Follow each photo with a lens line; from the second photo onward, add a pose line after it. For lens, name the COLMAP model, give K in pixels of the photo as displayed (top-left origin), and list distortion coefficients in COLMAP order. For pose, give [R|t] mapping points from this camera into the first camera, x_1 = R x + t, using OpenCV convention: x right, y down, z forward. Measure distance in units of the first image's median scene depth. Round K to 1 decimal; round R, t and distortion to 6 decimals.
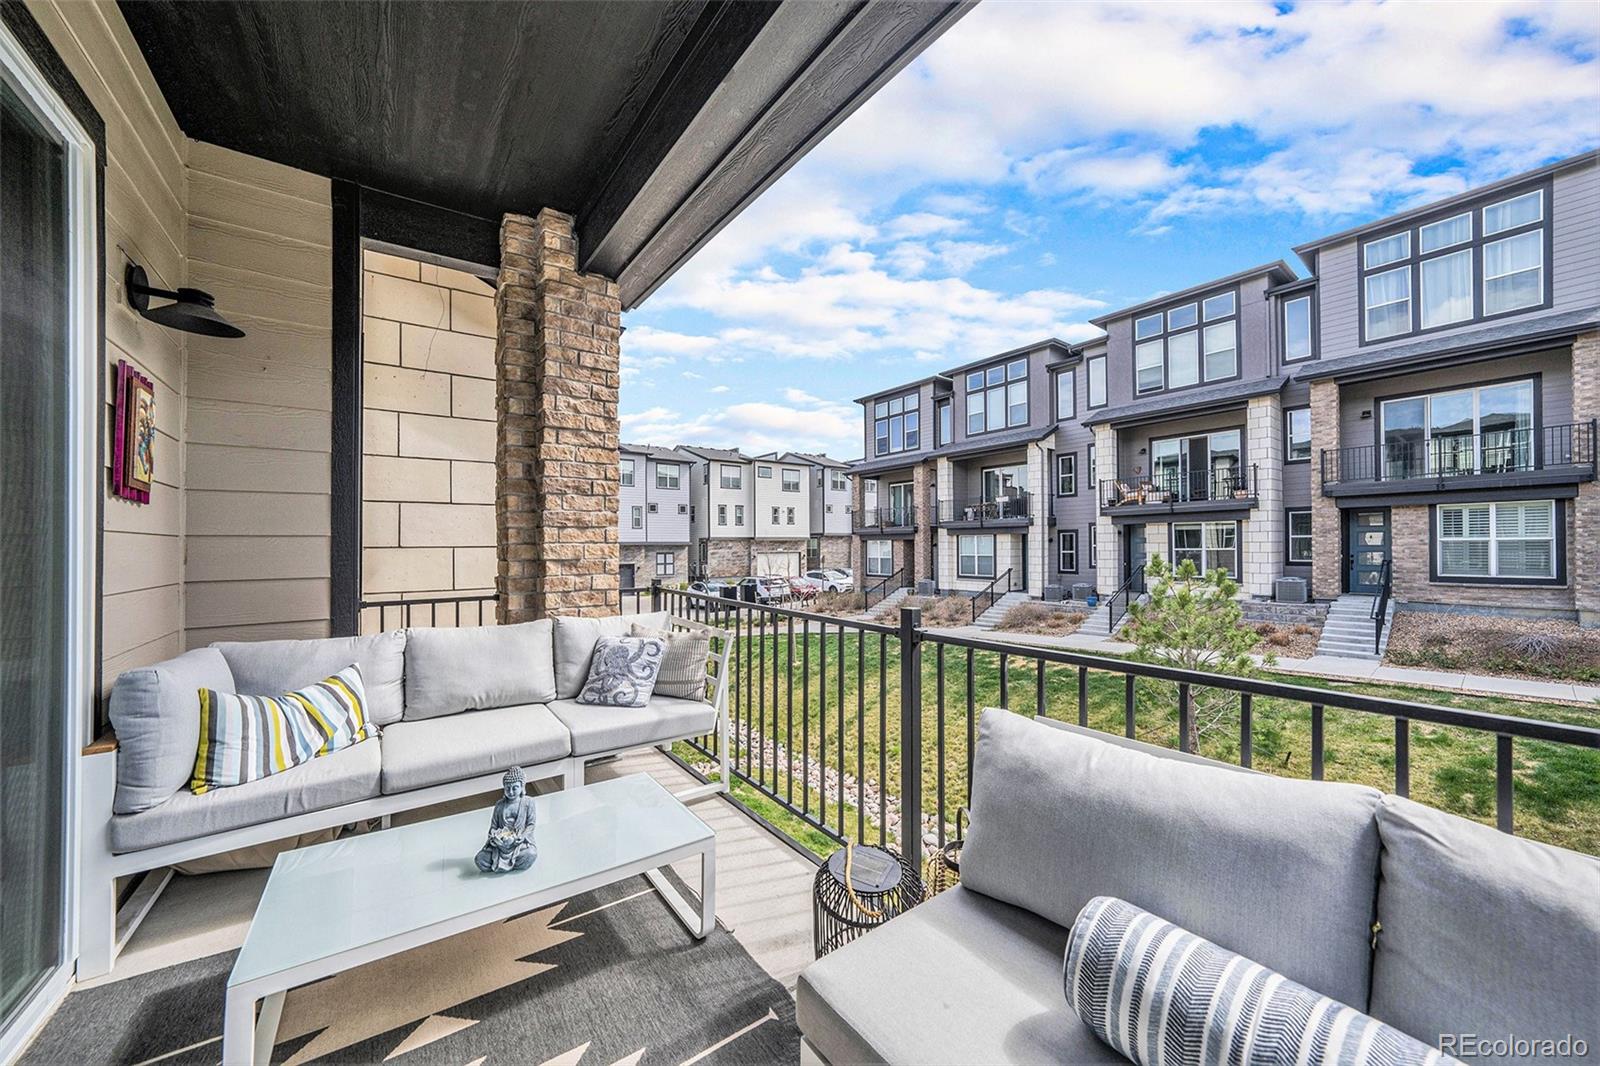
lens RADIAL K [[558.7, 0, 793.8], [0, 558.7, 547.9], [0, 0, 1]] dist [-0.018124, 0.000575]
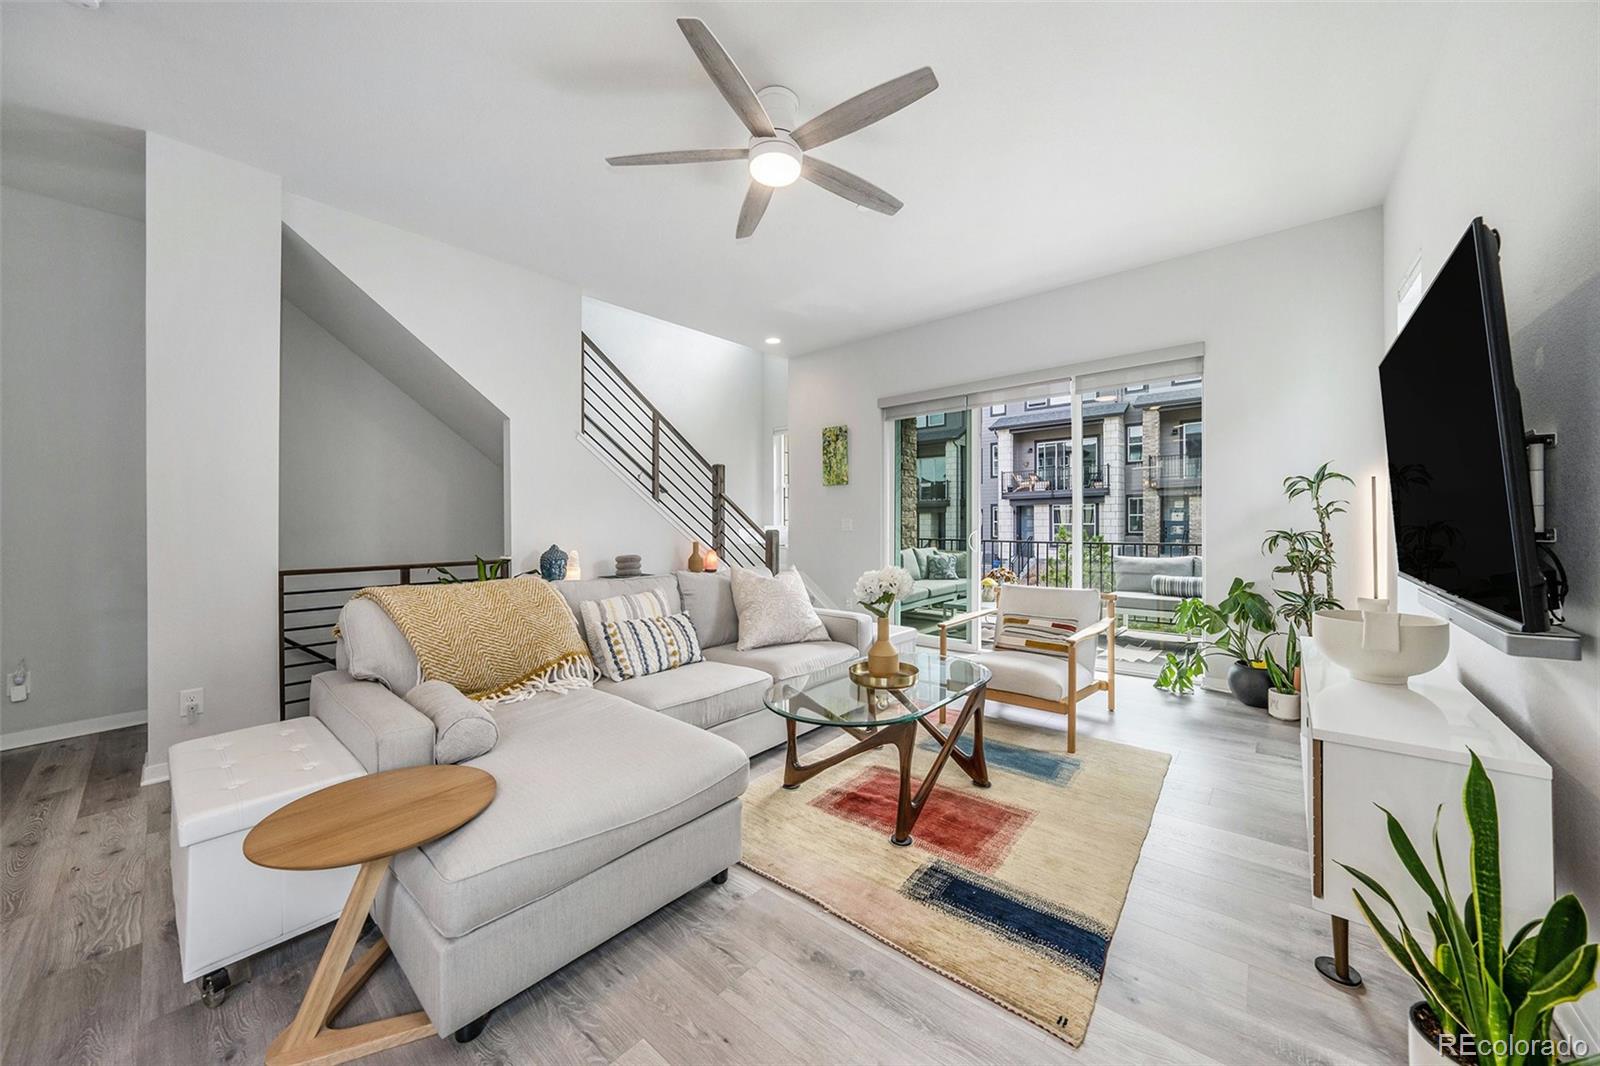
lens RADIAL K [[558.7, 0, 796.5], [0, 558.7, 539.2], [0, 0, 1]] dist [-0.018124, 0.000575]
pose [[0.976588, -0.008849, 0.214934, -0.248757], [0.003813, 0.999709, 0.023835, 0.004241], [-0.215082, -0.022457, 0.976338, -0.221197]]
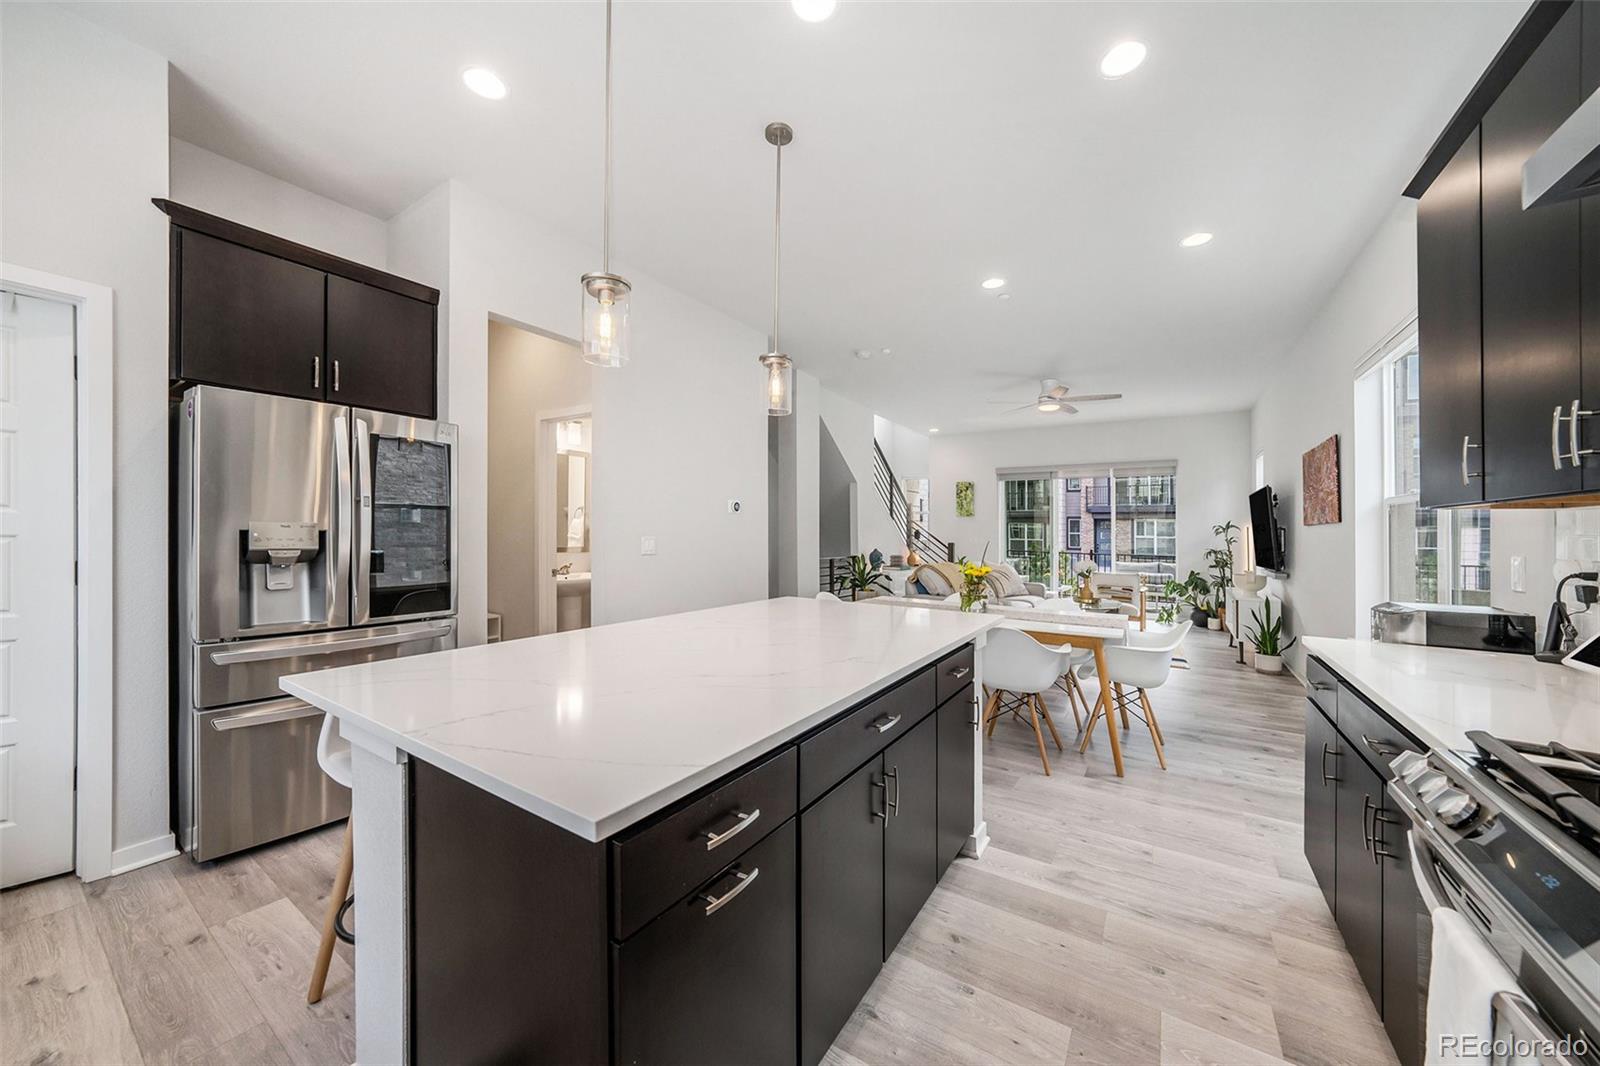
lens RADIAL K [[558.7, 0, 810.9], [0, 558.7, 527.3], [0, 0, 1]] dist [-0.018124, 0.000575]
pose [[0.935757, 0.025065, 0.351753, -0.474567], [-0.021794, 0.999675, -0.013258, 0.001896], [-0.351971, 0.004740, 0.935999, -0.356832]]
